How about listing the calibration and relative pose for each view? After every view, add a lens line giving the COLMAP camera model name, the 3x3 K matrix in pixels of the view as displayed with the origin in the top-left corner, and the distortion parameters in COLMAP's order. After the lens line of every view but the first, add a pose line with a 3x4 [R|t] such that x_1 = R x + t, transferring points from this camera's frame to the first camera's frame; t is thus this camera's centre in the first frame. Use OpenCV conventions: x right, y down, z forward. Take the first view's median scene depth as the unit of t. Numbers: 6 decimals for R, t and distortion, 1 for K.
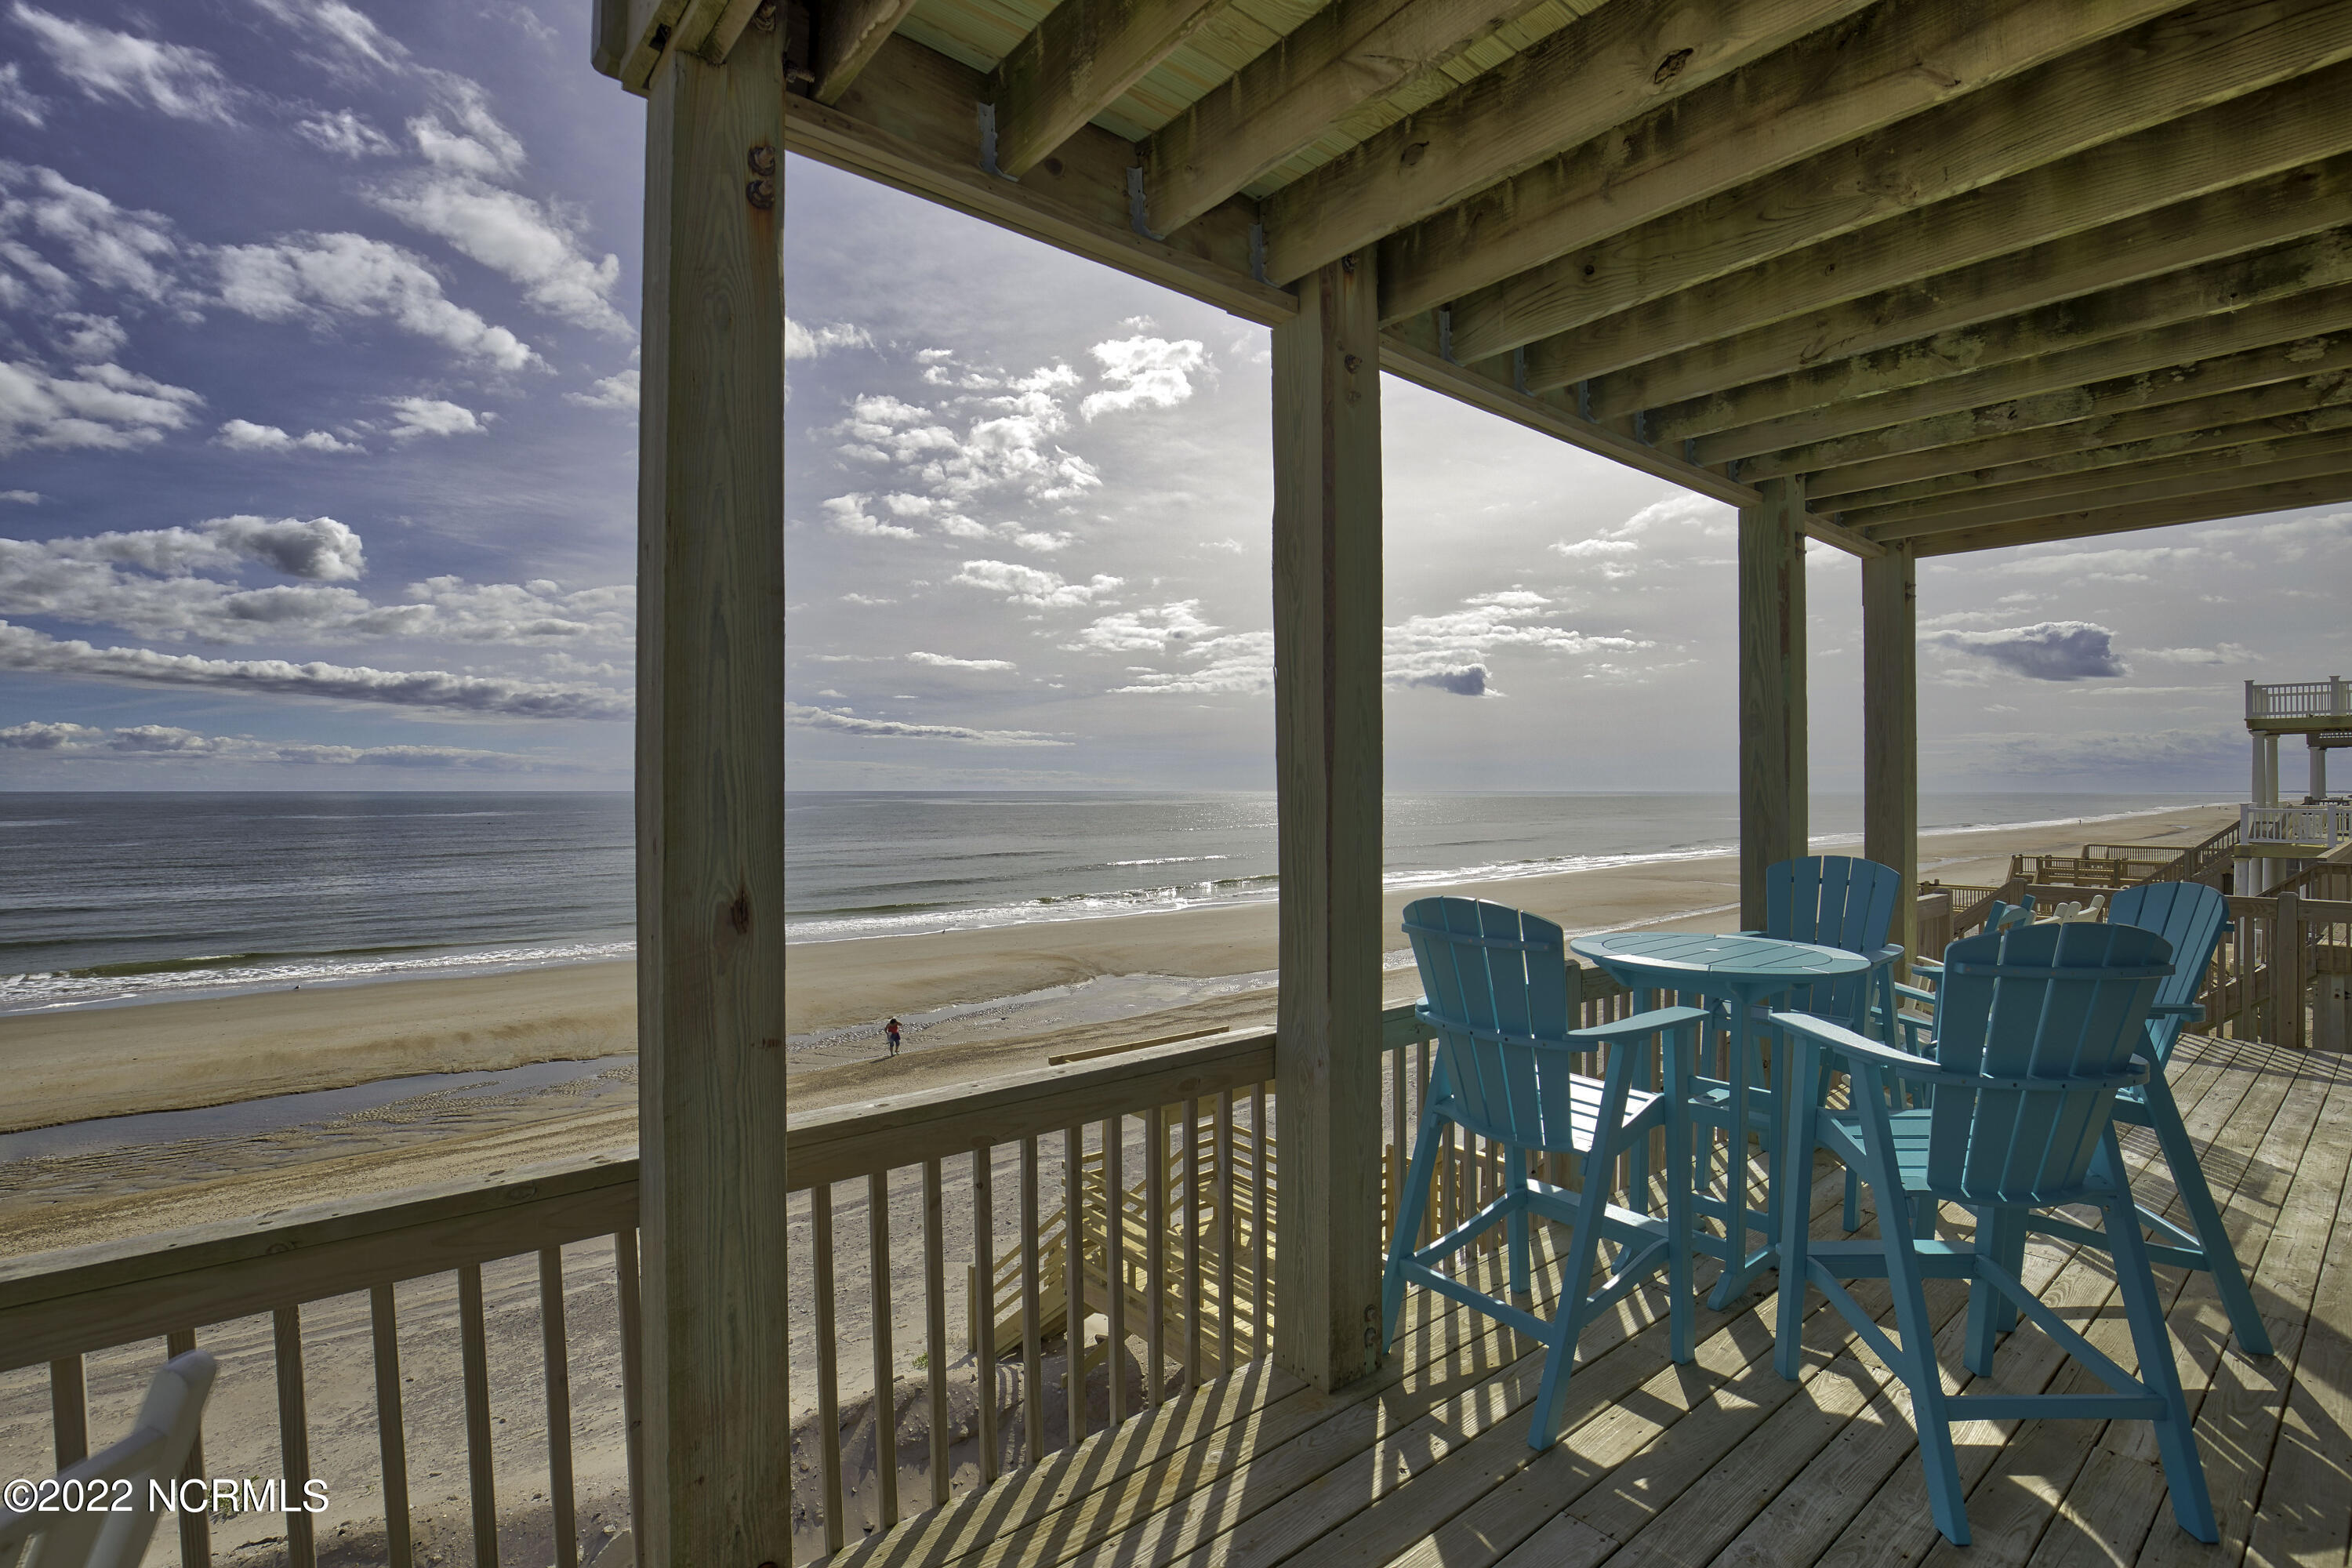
lens RADIAL K [[1082.3, 0, 1179.1], [0, 1082.3, 771.1], [0, 0, 1]] dist [-0.031948, 0.006575]
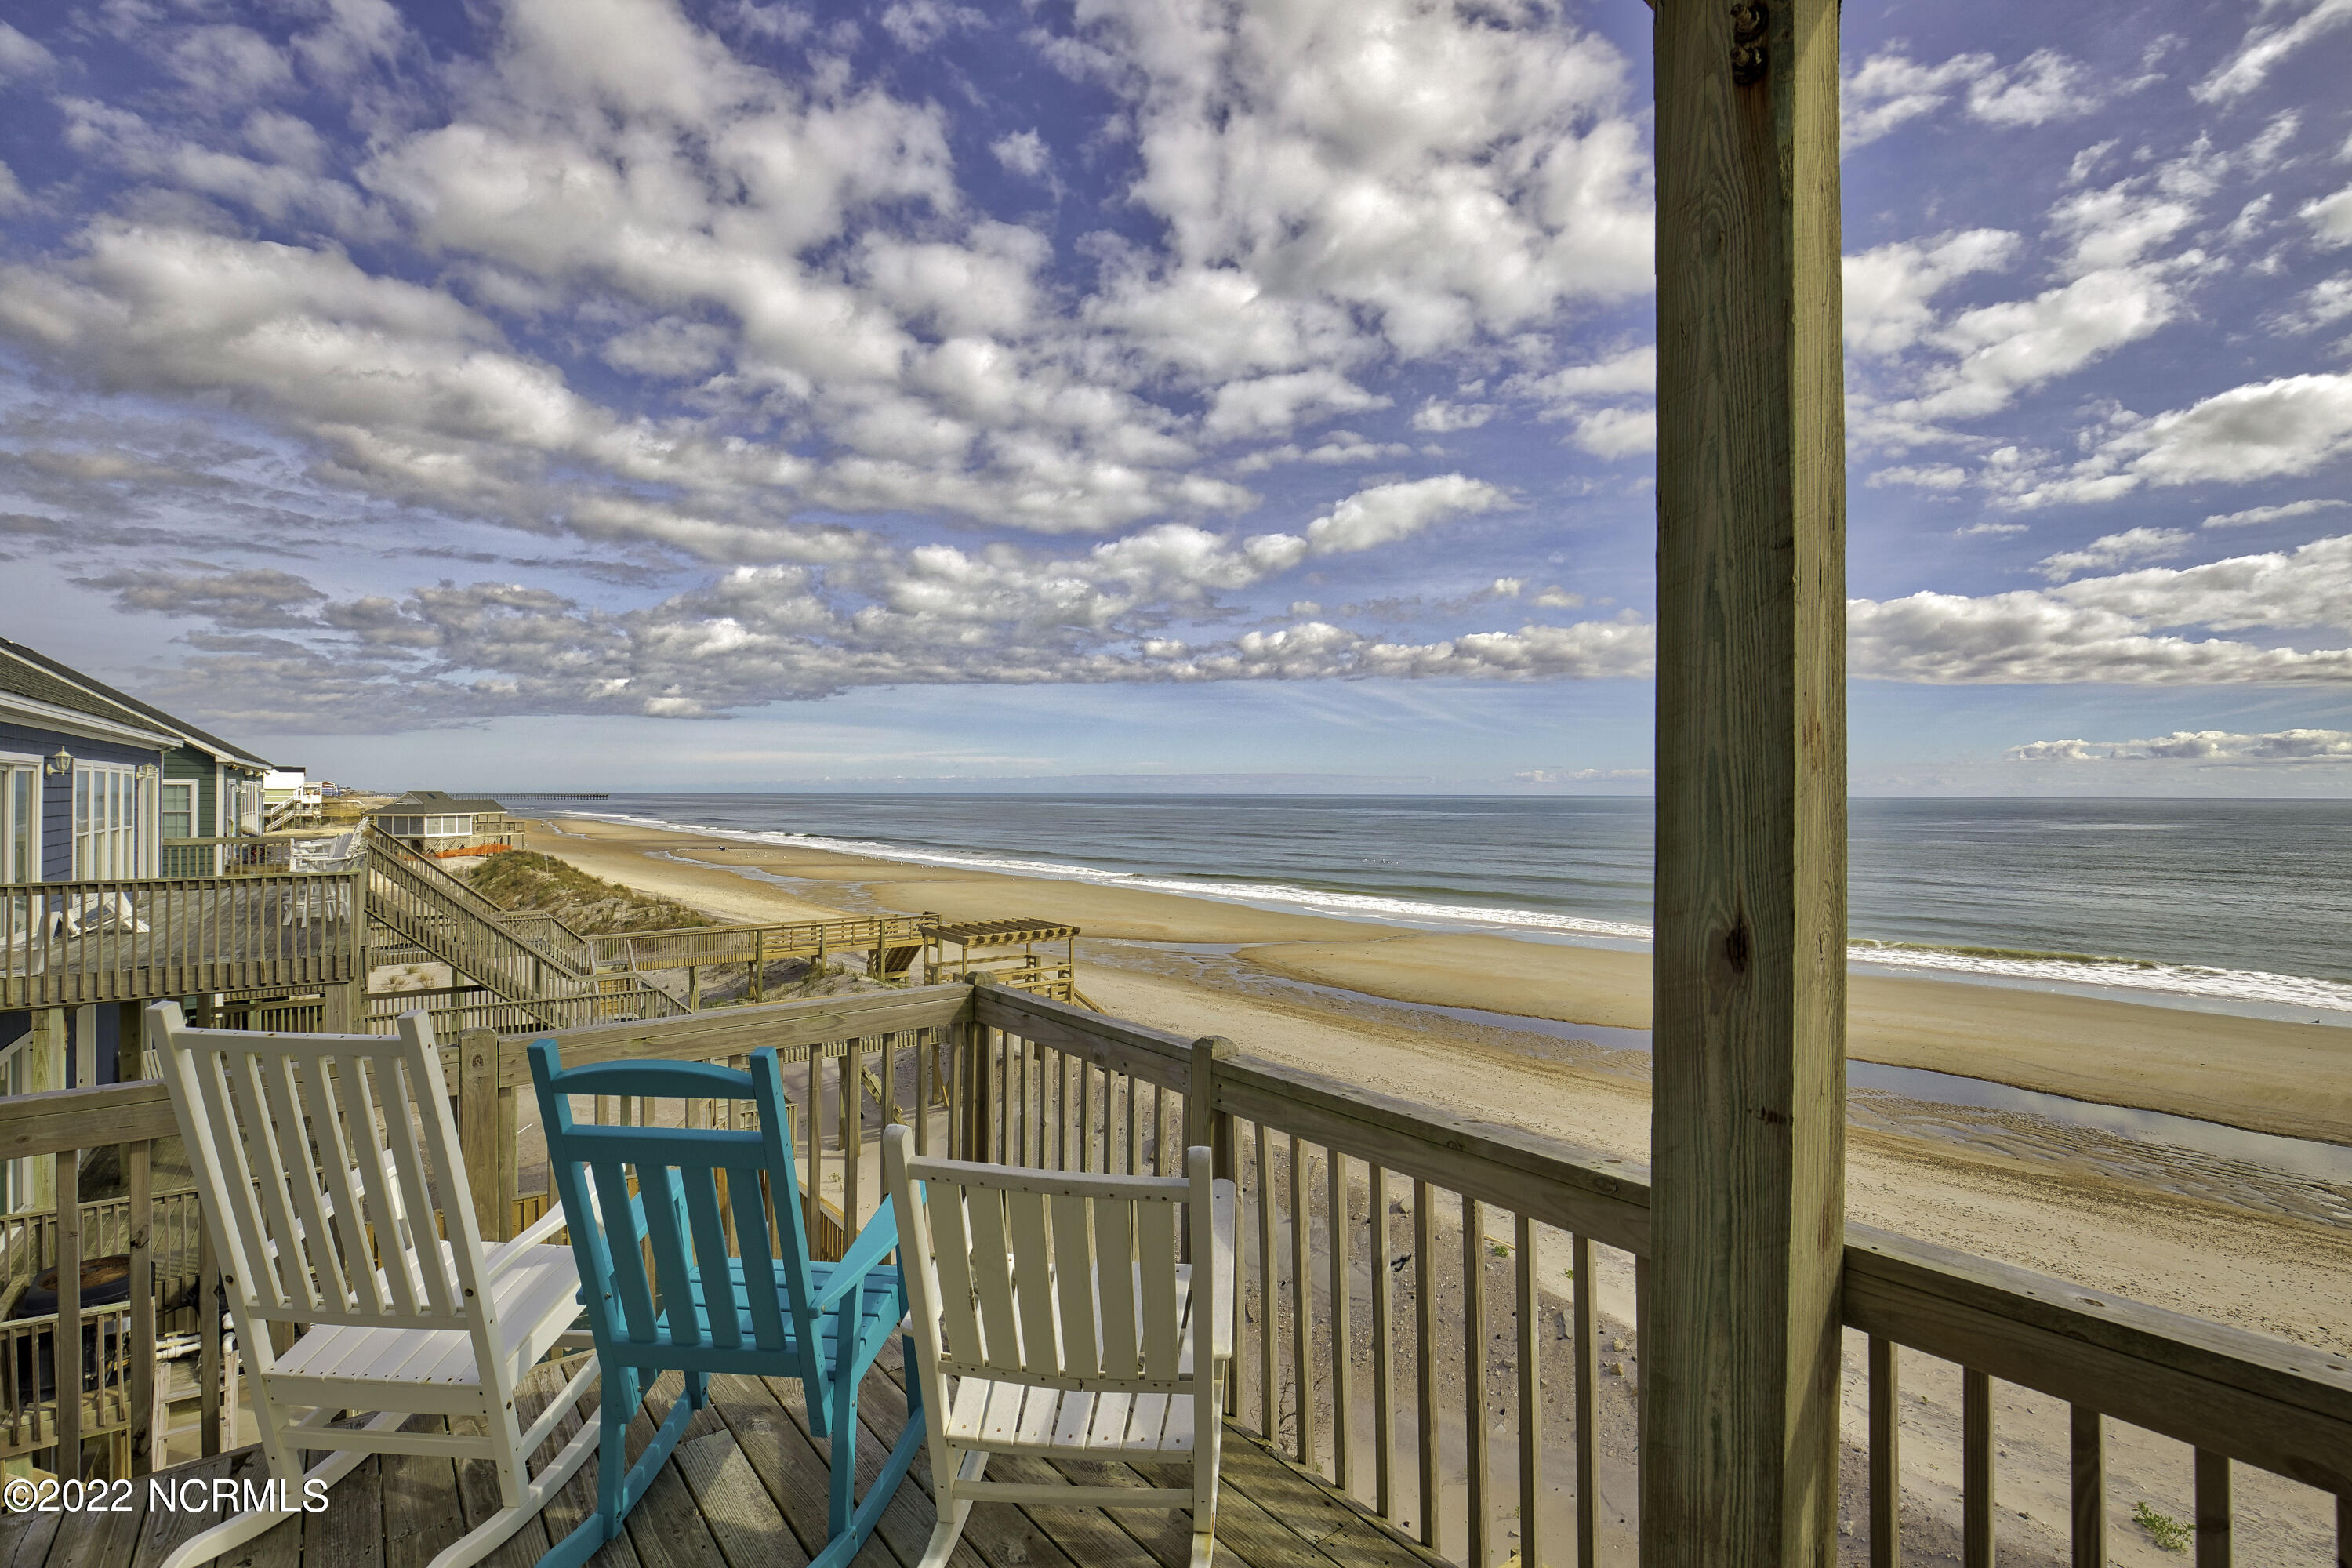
lens RADIAL K [[1082.3, 0, 1178.6], [0, 1082.3, 781.8], [0, 0, 1]] dist [-0.031948, 0.006575]
pose [[-0.023941, -0.011897, -0.999643, 0.426631], [0.016206, 0.999793, -0.012287, 0.008854], [0.999582, -0.016494, -0.023744, 0.593402]]
